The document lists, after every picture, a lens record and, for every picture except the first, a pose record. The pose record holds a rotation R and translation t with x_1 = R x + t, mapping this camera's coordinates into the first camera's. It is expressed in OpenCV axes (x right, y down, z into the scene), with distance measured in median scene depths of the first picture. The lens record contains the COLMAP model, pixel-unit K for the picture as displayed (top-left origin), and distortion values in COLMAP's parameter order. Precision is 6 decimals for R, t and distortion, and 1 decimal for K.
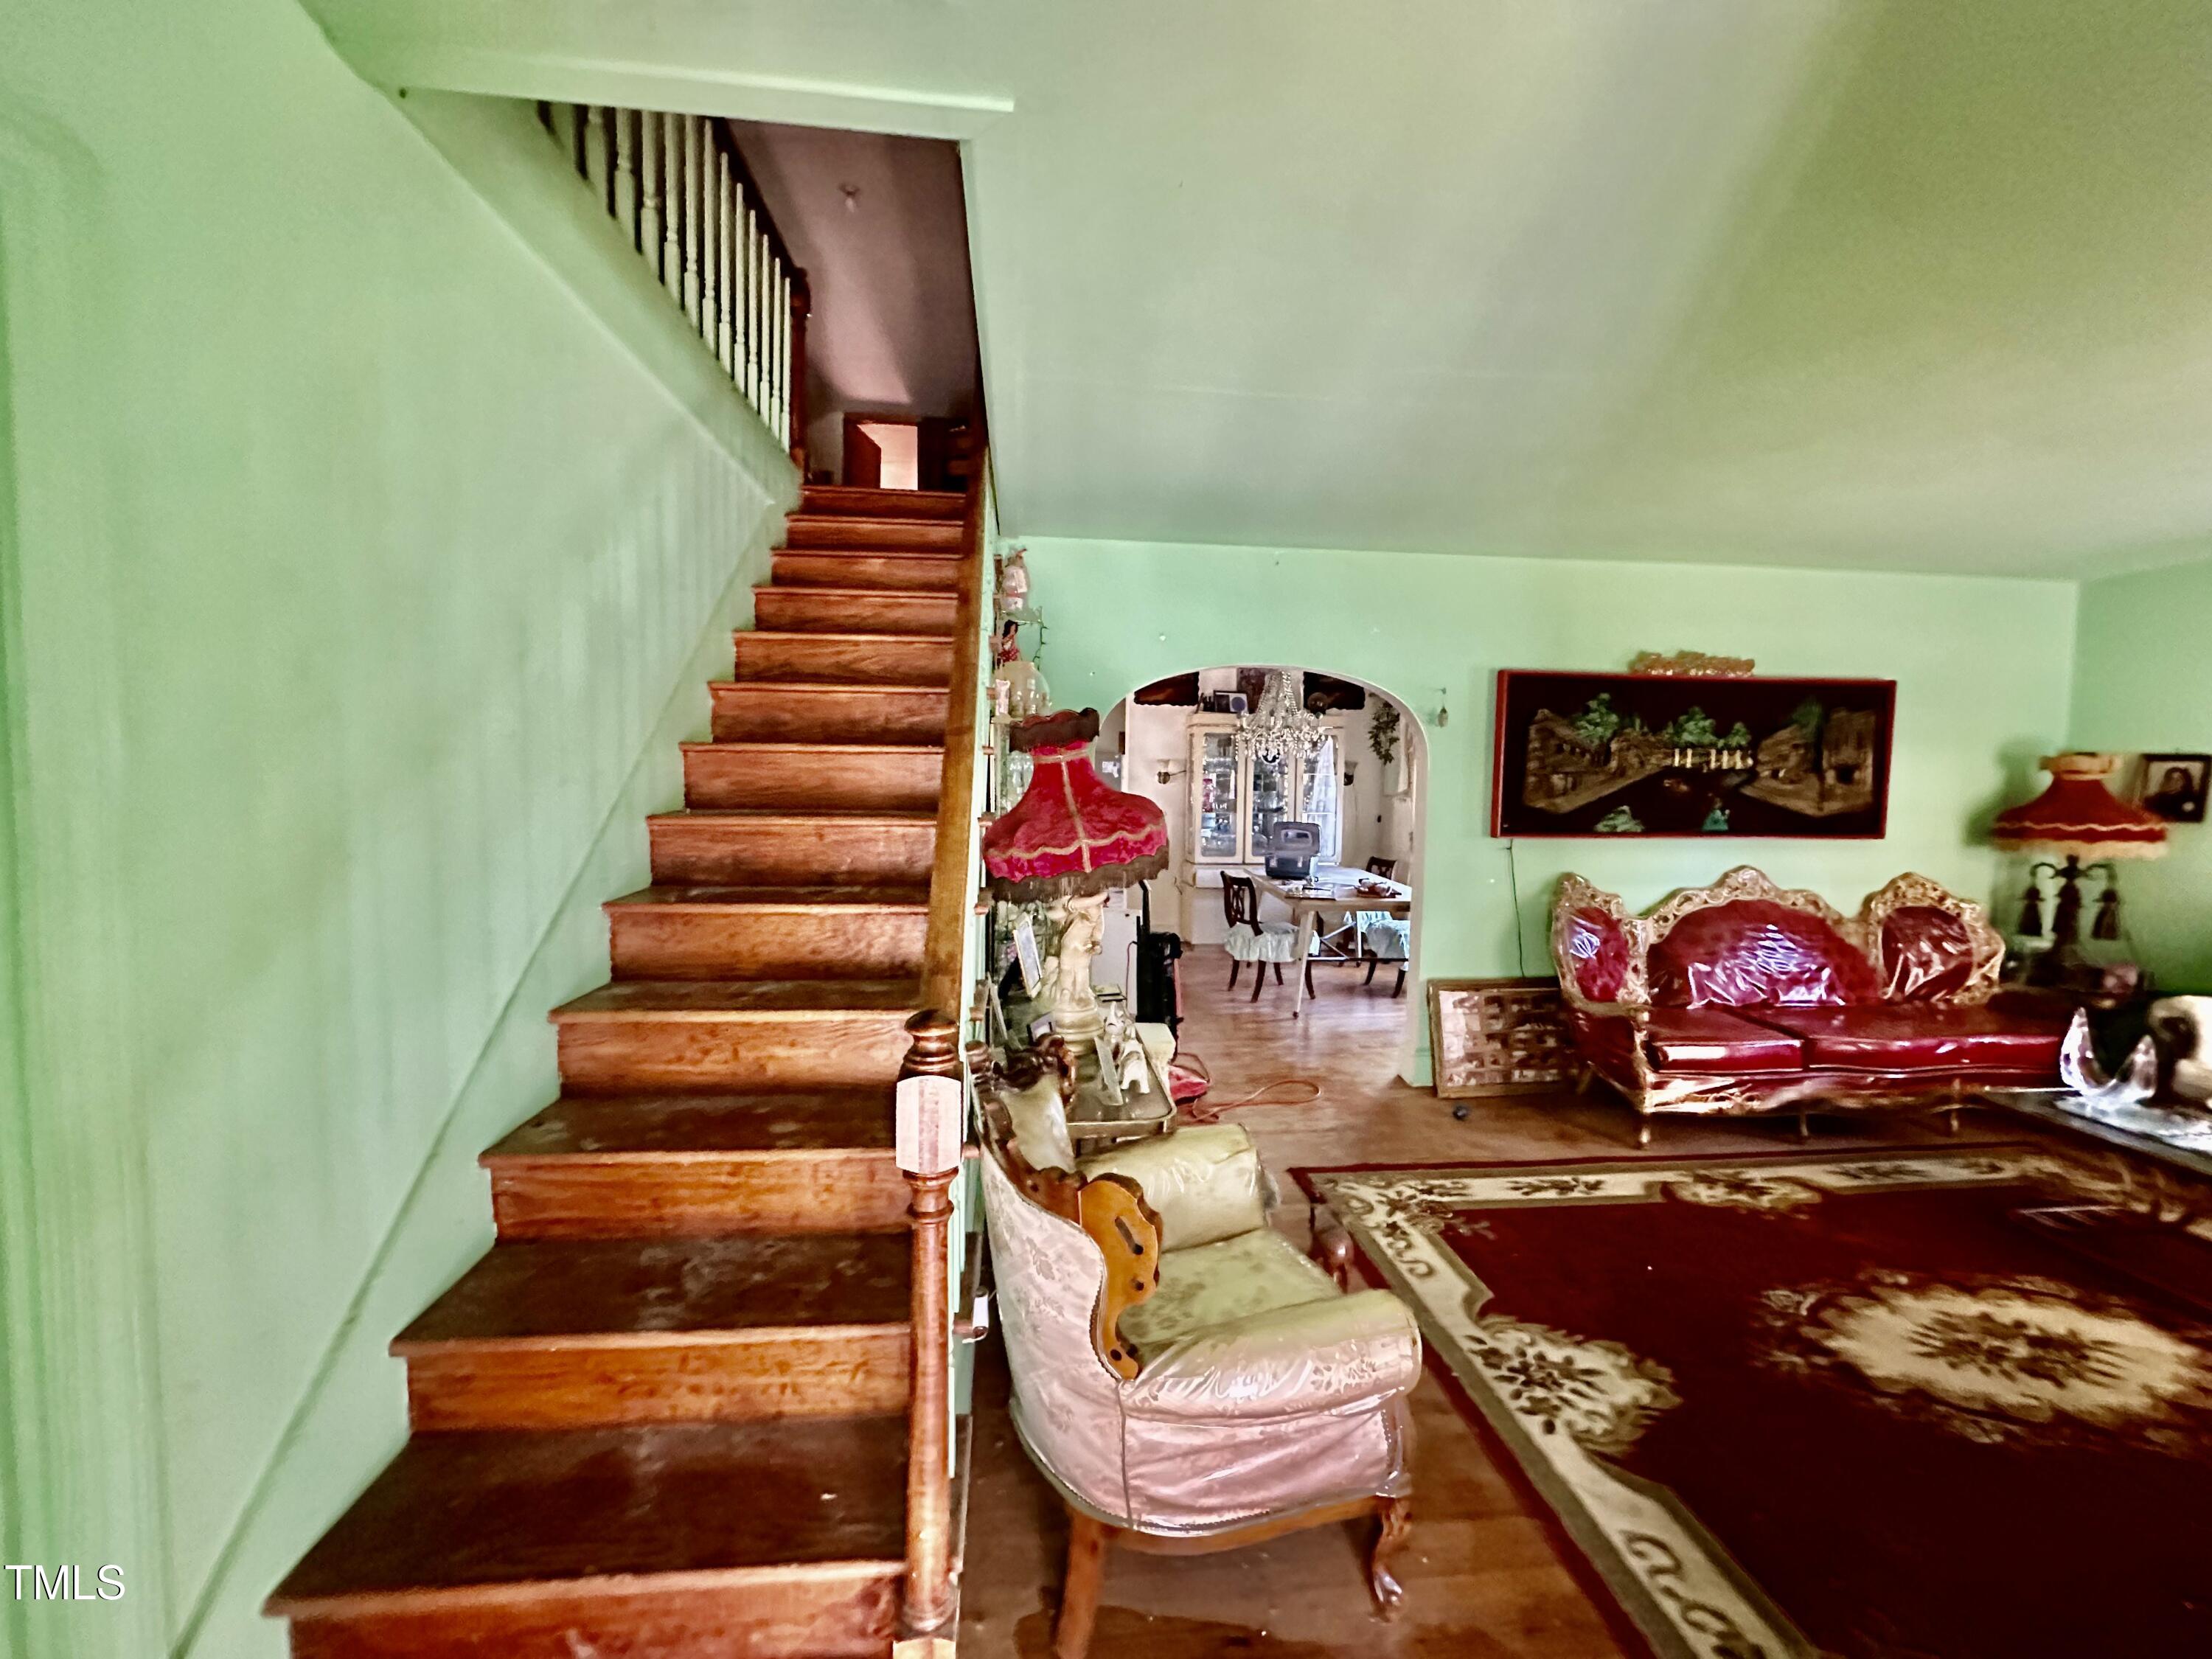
lens RADIAL K [[880.0, 0, 1106.0], [0, 880.0, 826.5], [0, 0, 1]] dist [-0.004705, 0.000552]
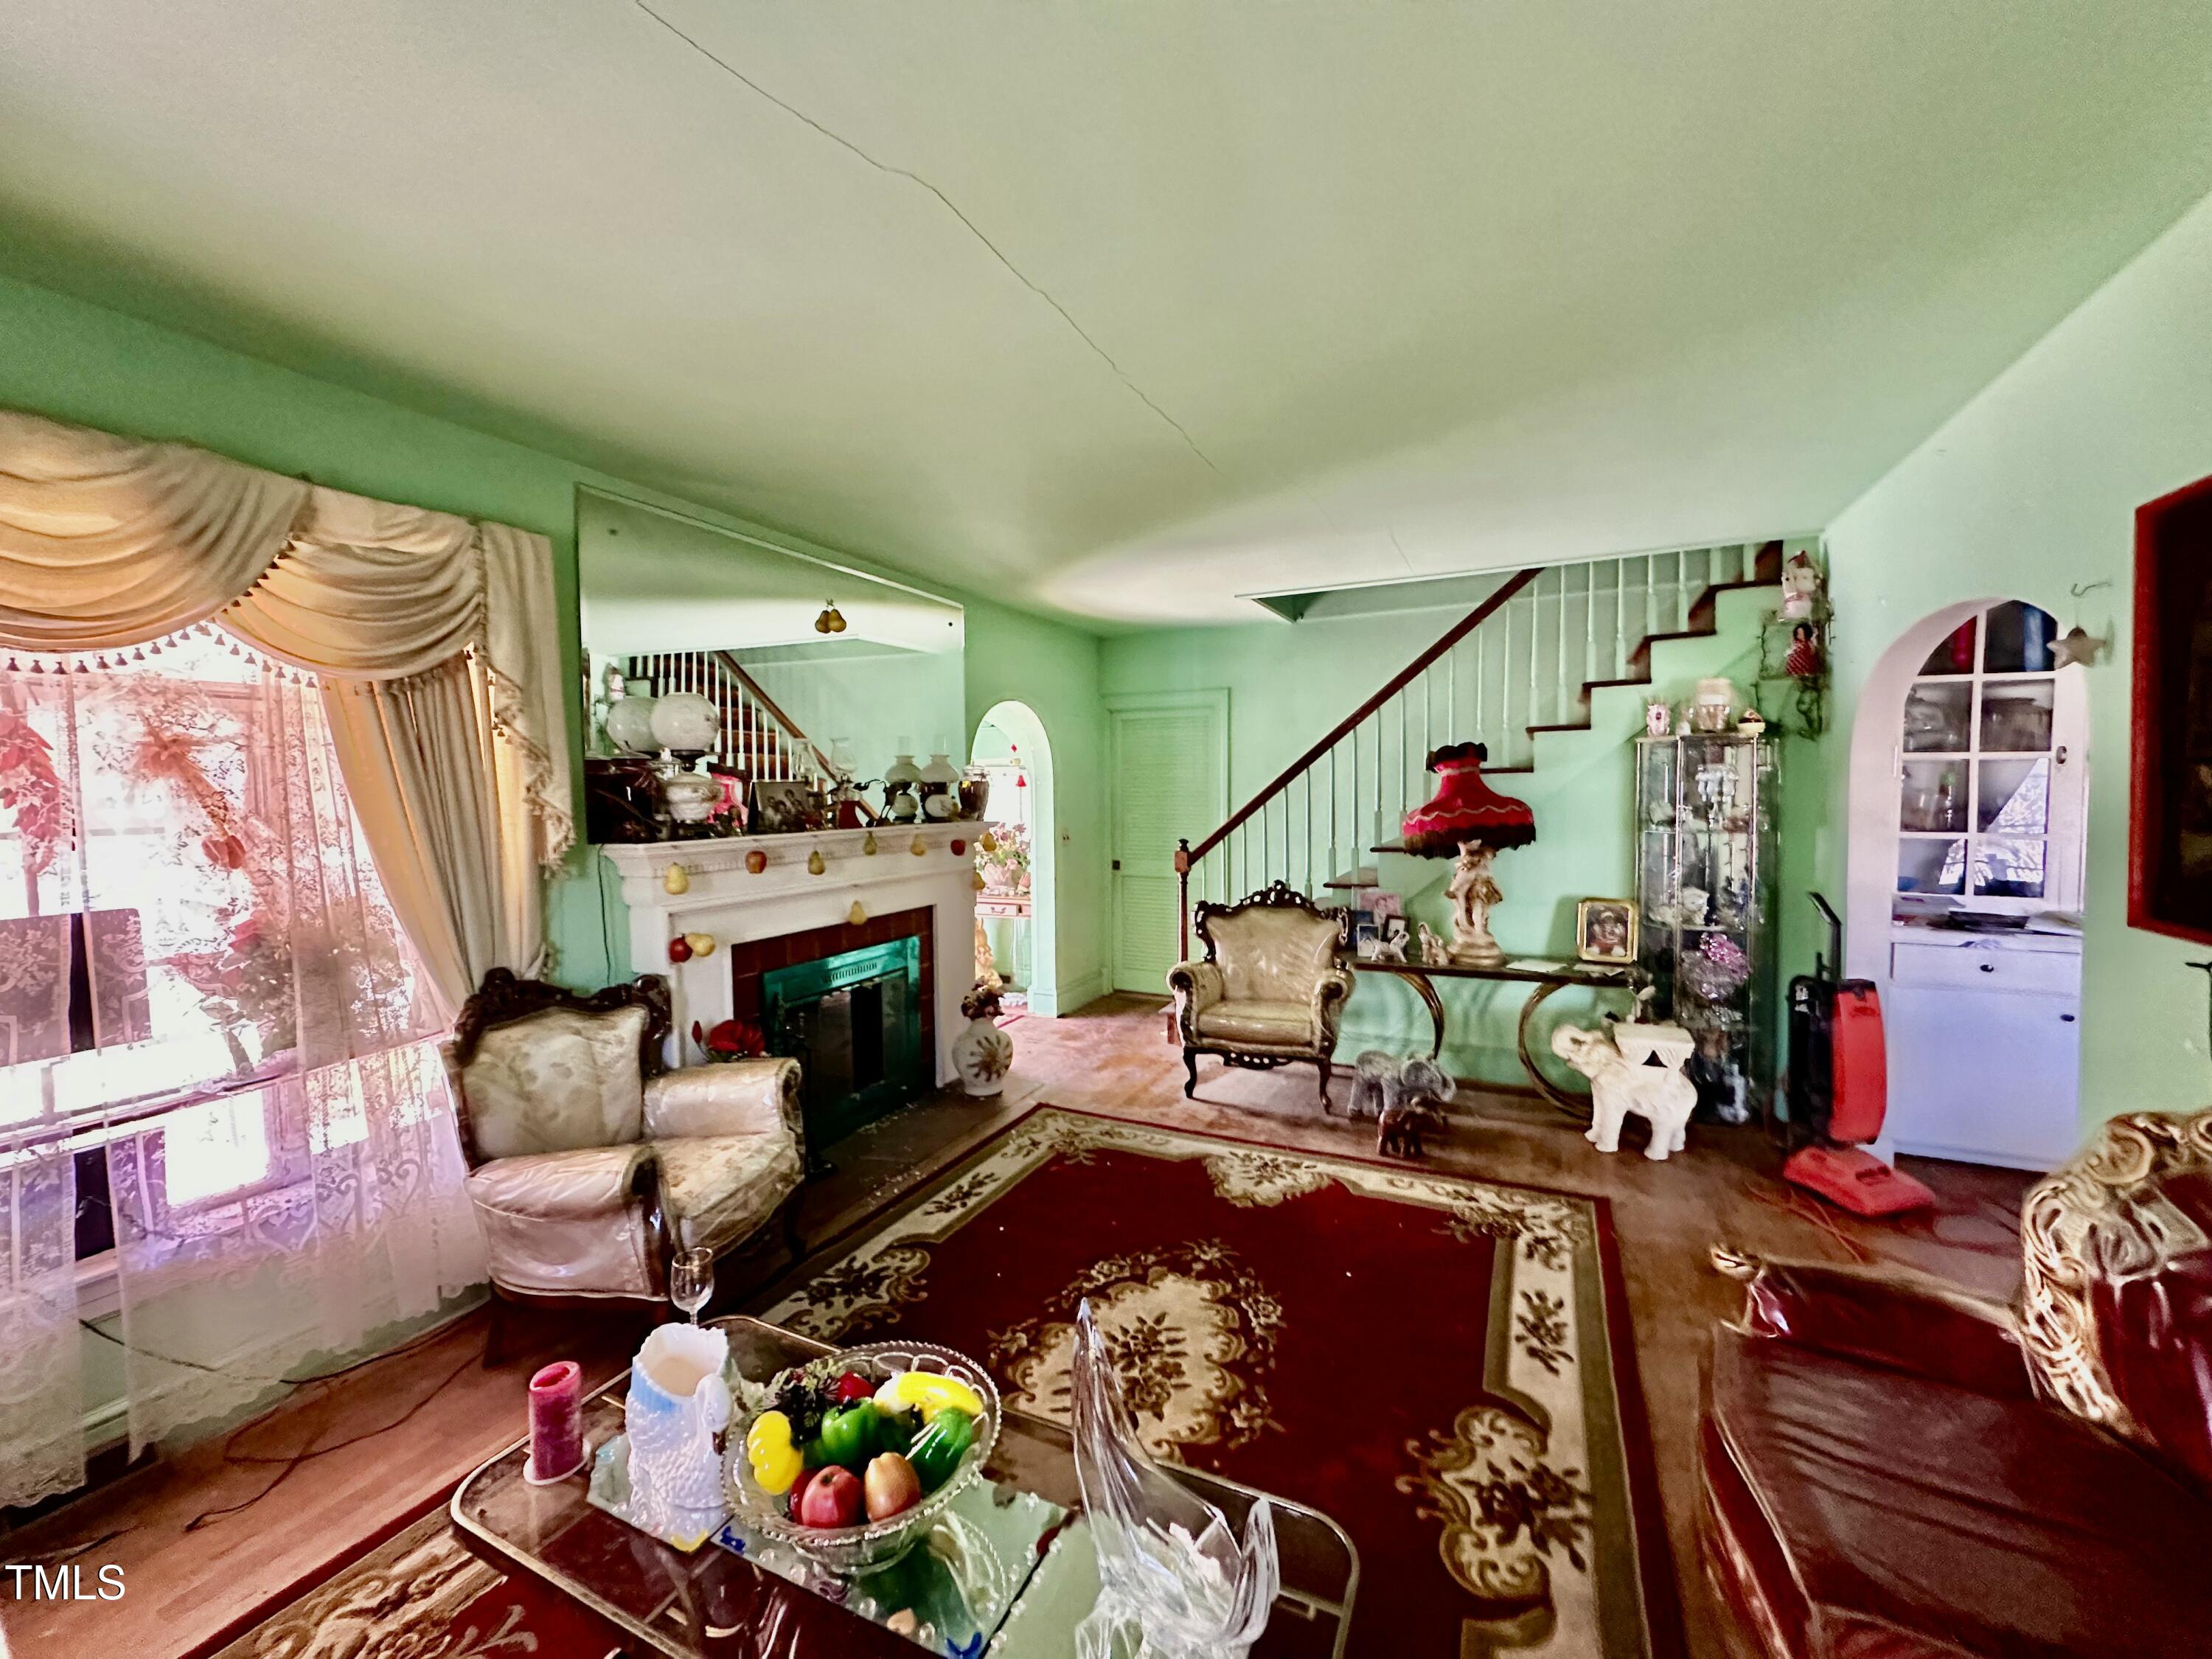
lens RADIAL K [[880.0, 0, 1110.8], [0, 880.0, 834.9], [0, 0, 1]] dist [-0.004705, 0.000552]
pose [[-0.523365, 0.040484, -0.851146, 1.457878], [-0.048386, 0.995847, 0.077119, -0.053683], [0.850734, 0.081545, -0.519233, 1.142667]]
